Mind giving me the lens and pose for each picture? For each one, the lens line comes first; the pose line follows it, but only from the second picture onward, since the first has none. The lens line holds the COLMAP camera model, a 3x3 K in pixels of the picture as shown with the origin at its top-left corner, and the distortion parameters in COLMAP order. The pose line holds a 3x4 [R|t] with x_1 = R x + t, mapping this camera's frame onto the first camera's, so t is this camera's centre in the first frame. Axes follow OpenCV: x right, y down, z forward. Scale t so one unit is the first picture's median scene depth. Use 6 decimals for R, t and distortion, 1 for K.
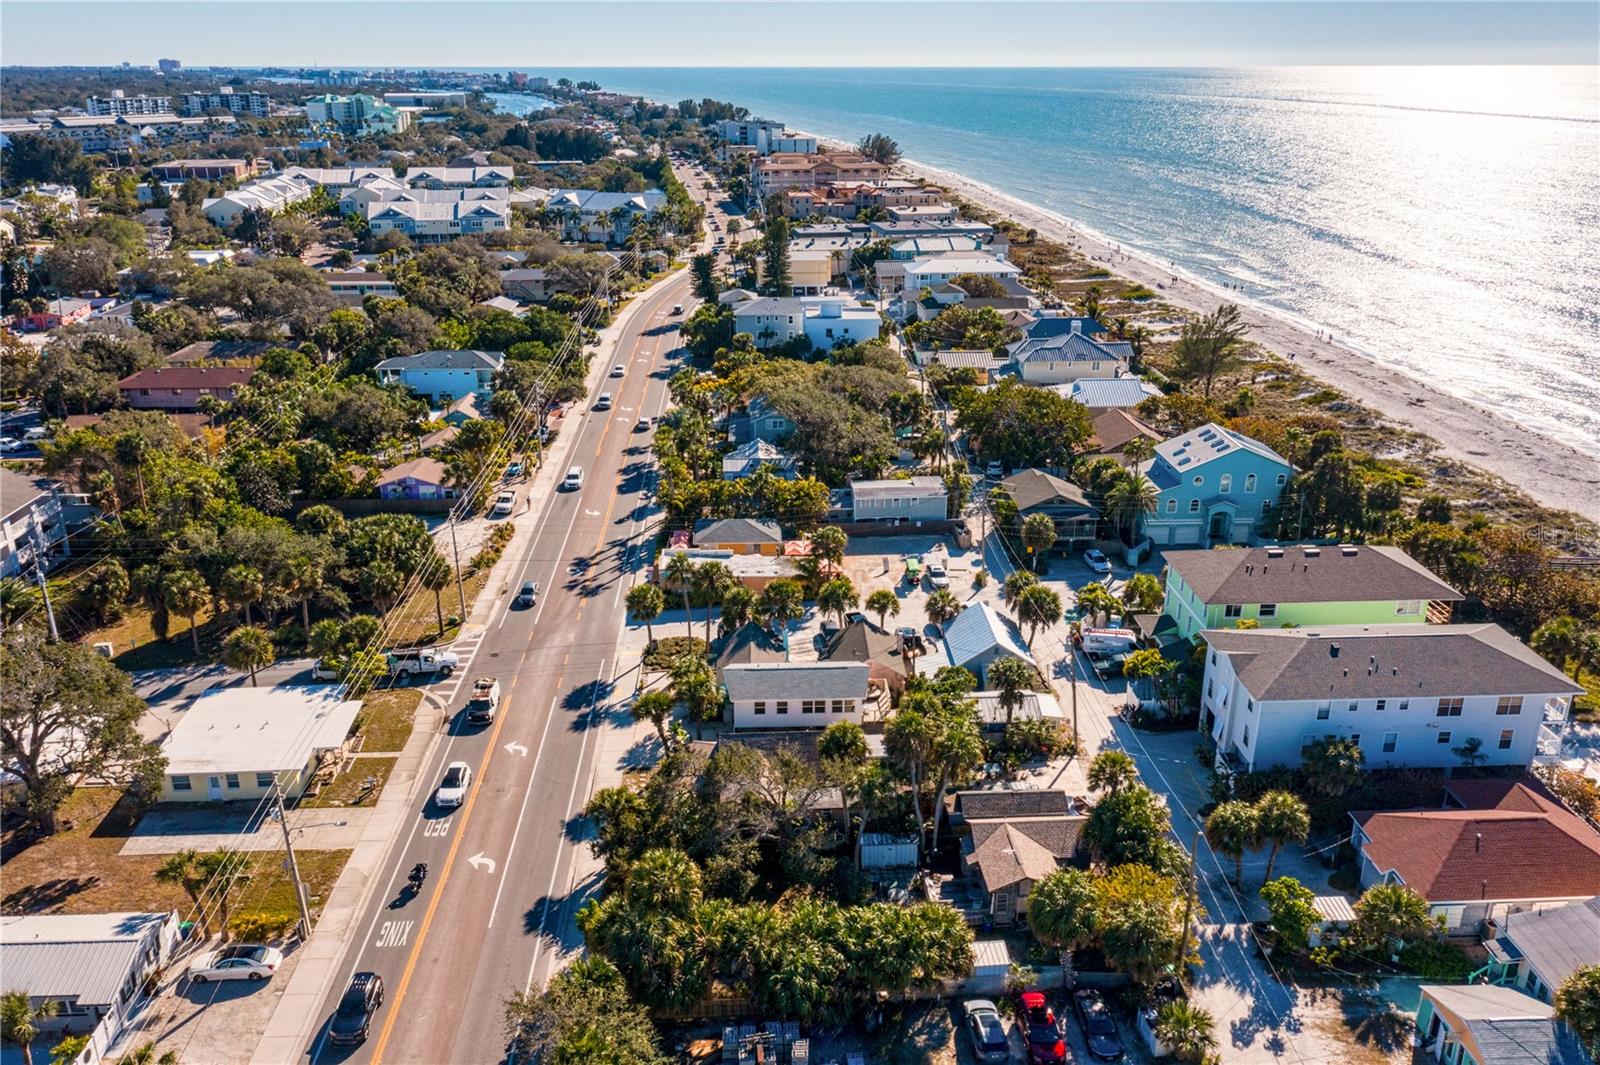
lens RADIAL K [[1264.7, 0, 800.0], [0, 1264.7, 532.5], [0, 0, 1]] dist [-0.003844, 0.000767]
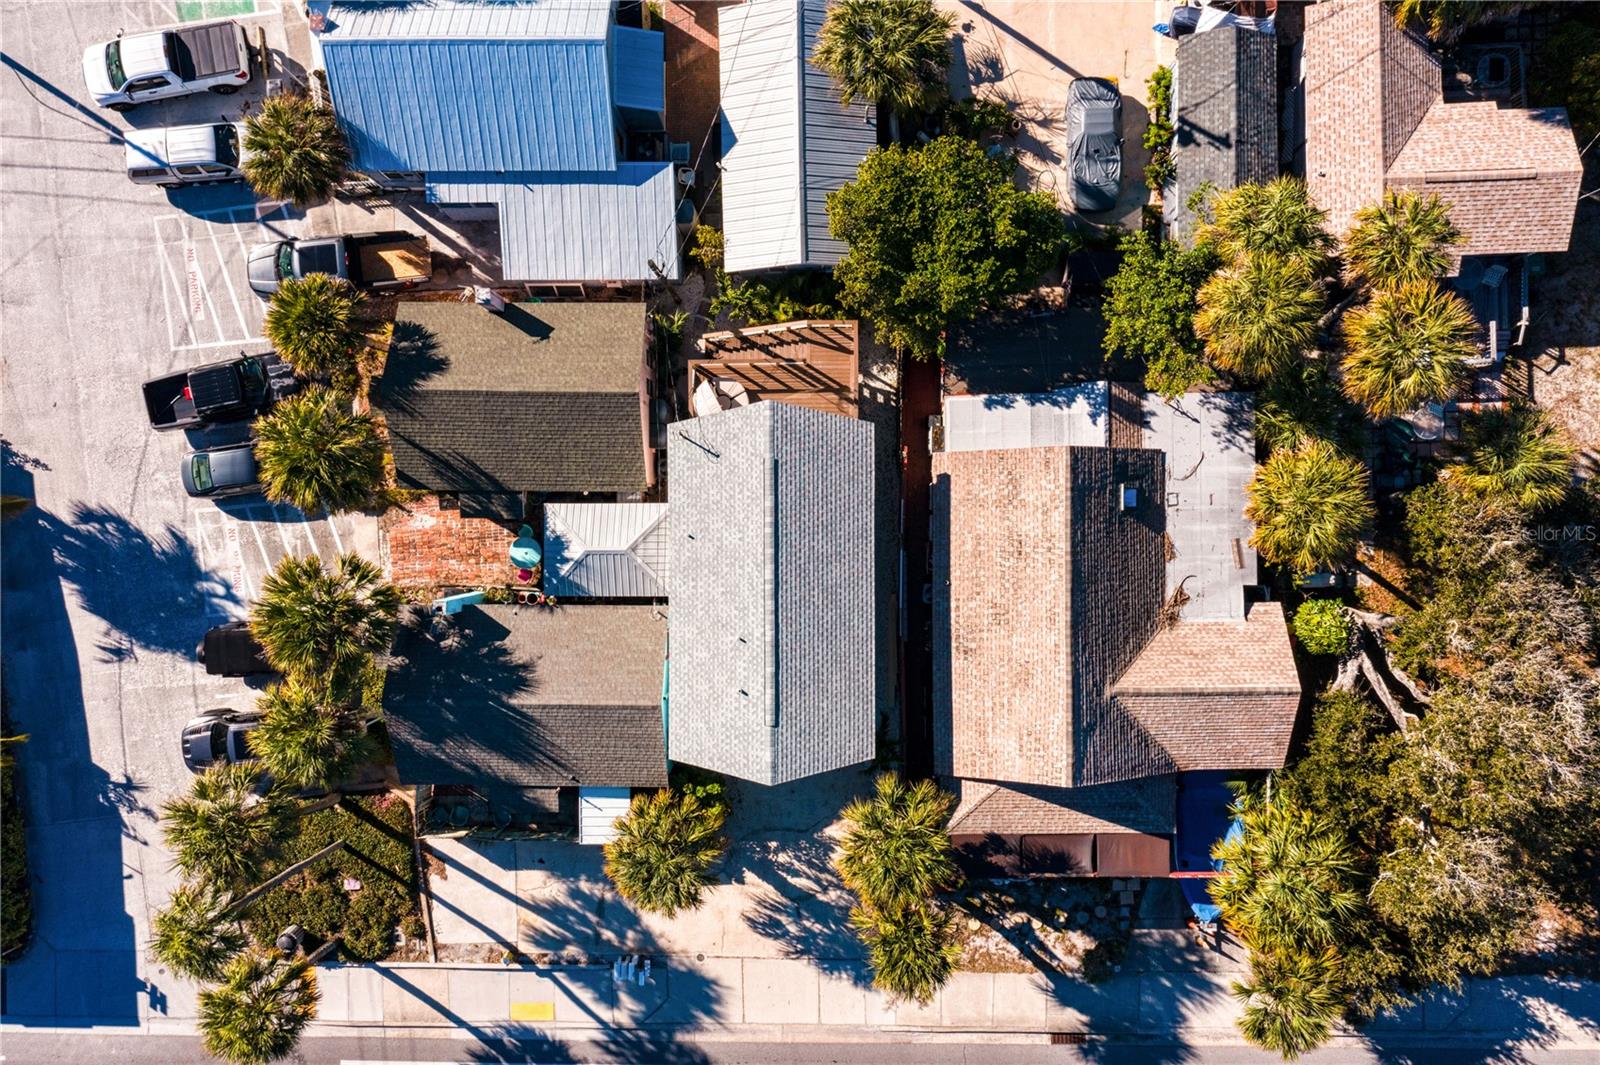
lens RADIAL K [[1264.7, 0, 800.0], [0, 1264.7, 532.5], [0, 0, 1]] dist [-0.003844, 0.000767]
pose [[0.039659, -0.999200, 0.005115, 0.010372], [0.368858, 0.019397, 0.929283, -0.186283], [-0.928639, -0.034968, 0.369332, 0.644751]]
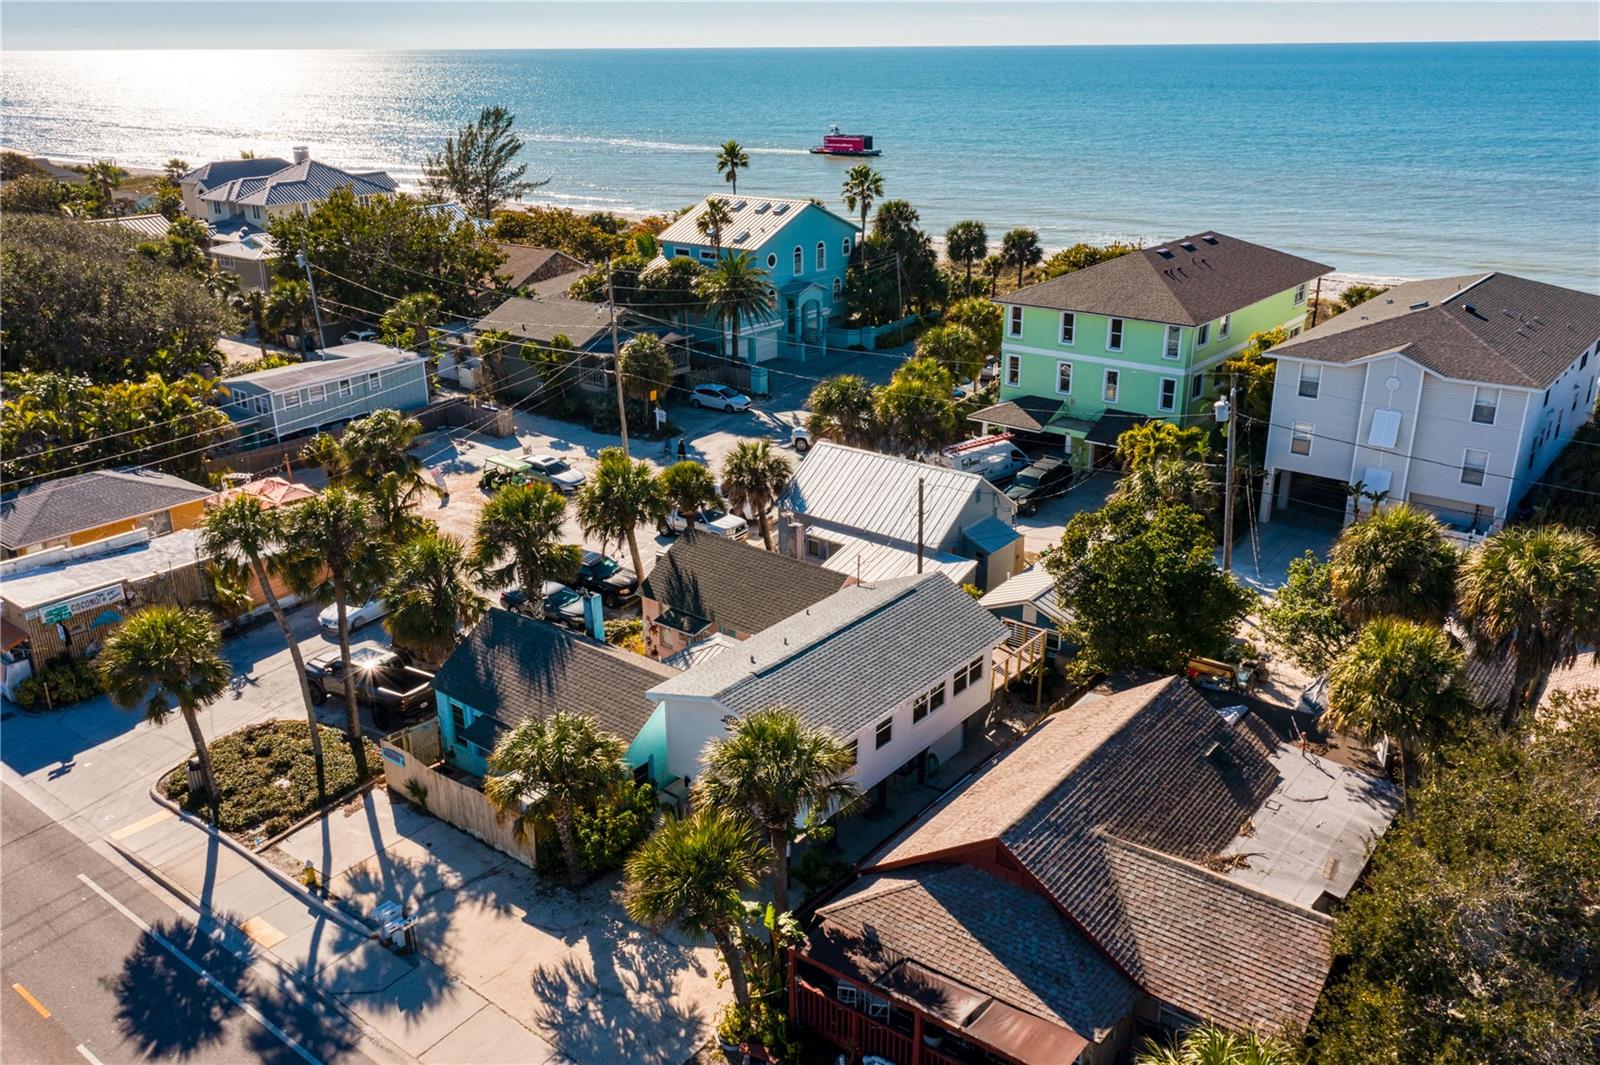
lens RADIAL K [[1303.9, 0, 800.0], [0, 1303.9, 532.5], [0, 0, 1]] dist [-0.003221, -0.002219]
pose [[0.653780, -0.266086, 0.708357, -0.219745], [0.262191, 0.957799, 0.117796, 0.021435], [-0.709808, 0.108712, 0.695955, 0.548450]]
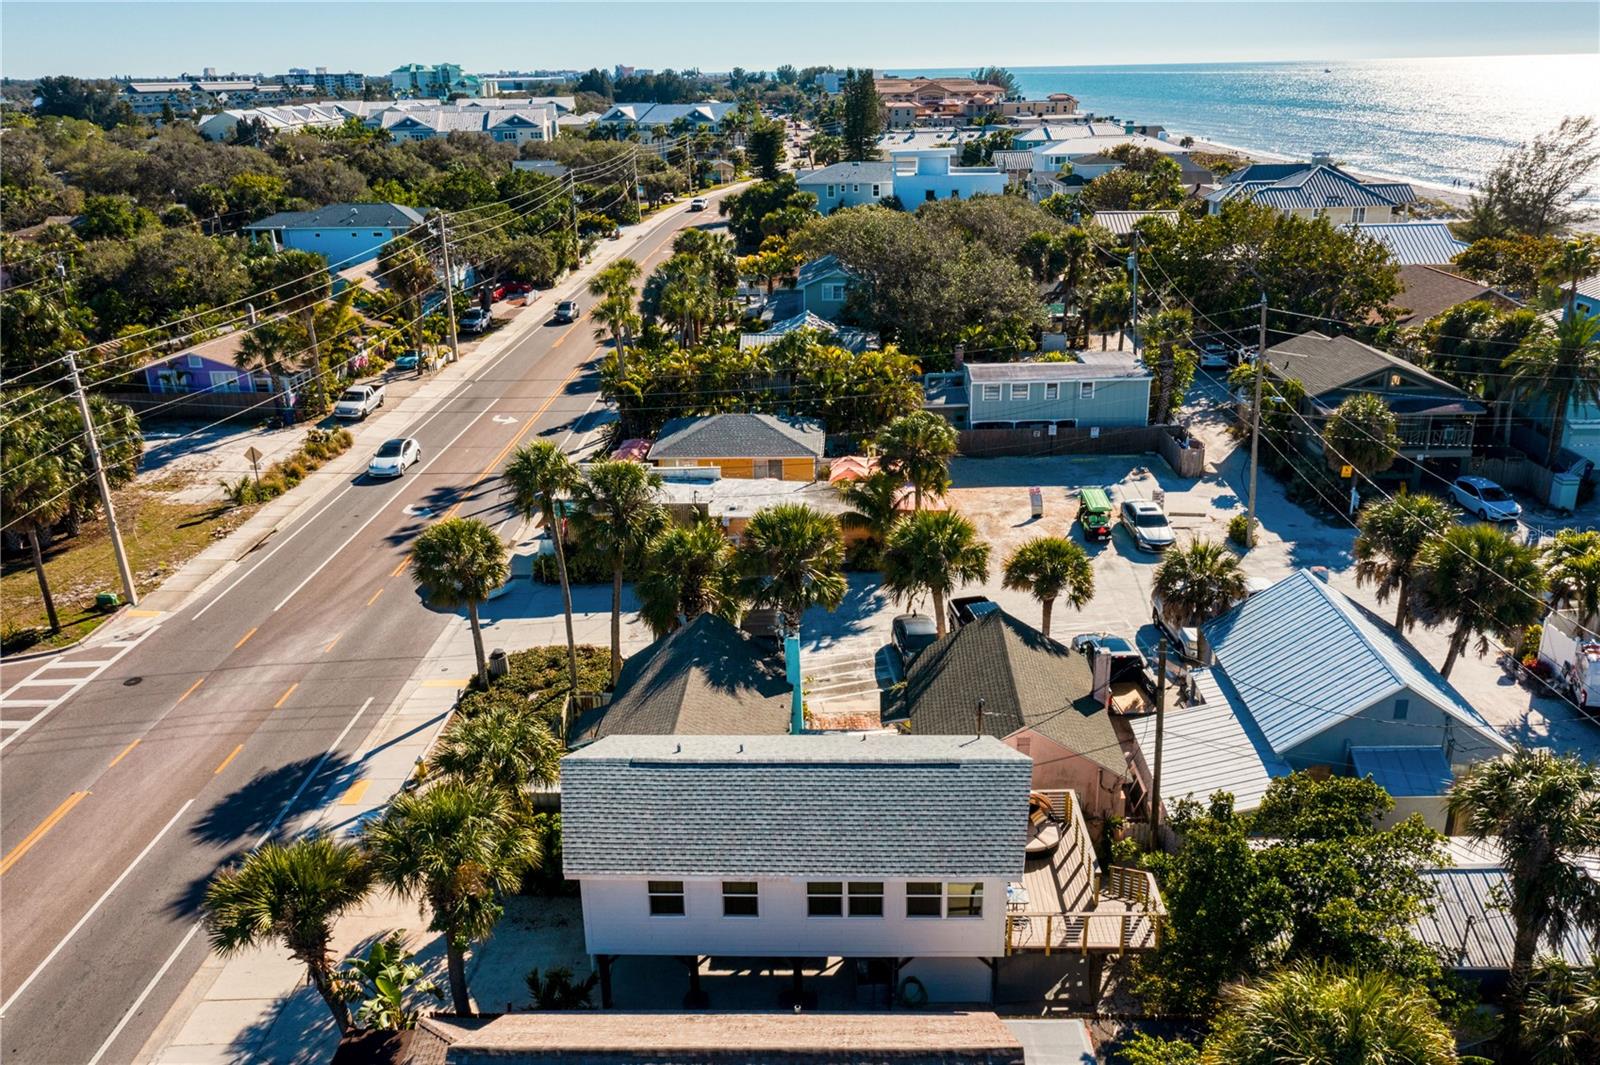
lens RADIAL K [[1264.7, 0, 800.0], [0, 1264.7, 532.5], [0, 0, 1]] dist [-0.003844, 0.000767]
pose [[0.996577, 0.009854, -0.082077, 0.017783], [-0.009646, 0.999949, 0.002932, 0.037486], [0.082101, -0.002130, 0.996622, 0.520534]]
